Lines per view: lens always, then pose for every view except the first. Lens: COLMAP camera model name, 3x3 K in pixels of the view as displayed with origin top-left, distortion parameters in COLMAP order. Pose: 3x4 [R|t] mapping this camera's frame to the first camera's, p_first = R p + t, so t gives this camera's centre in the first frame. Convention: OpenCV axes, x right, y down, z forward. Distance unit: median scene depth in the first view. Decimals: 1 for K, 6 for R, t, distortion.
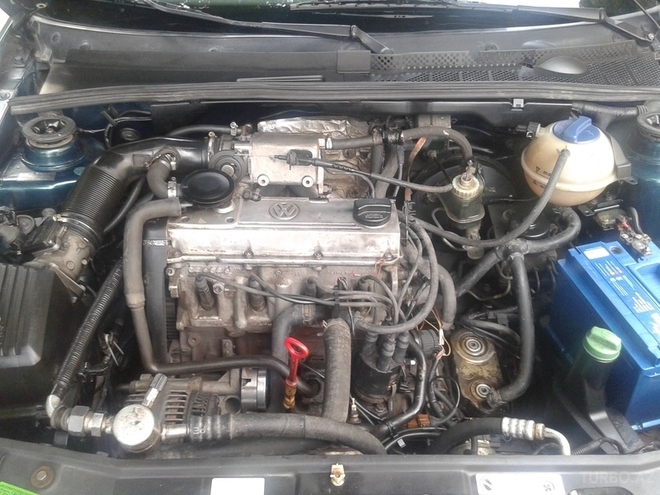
lens RADIAL K [[611.1, 0, 325.2], [0, 611.1, 245.3], [0, 0, 1]] dist [0.087655, -0.205087]
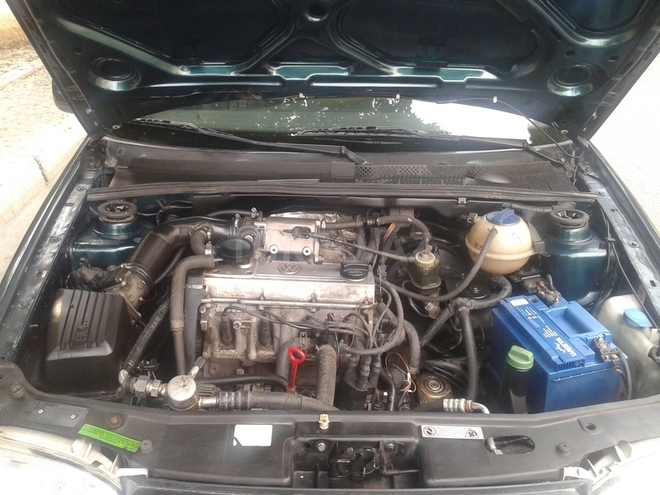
lens RADIAL K [[611.1, 0, 325.2], [0, 611.1, 245.3], [0, 0, 1]] dist [0.087655, -0.205087]
pose [[0.999703, 0.023536, 0.006283, 0.002664], [-0.021392, 0.971563, -0.235811, 0.202835], [-0.011655, 0.235607, 0.971779, -0.312403]]
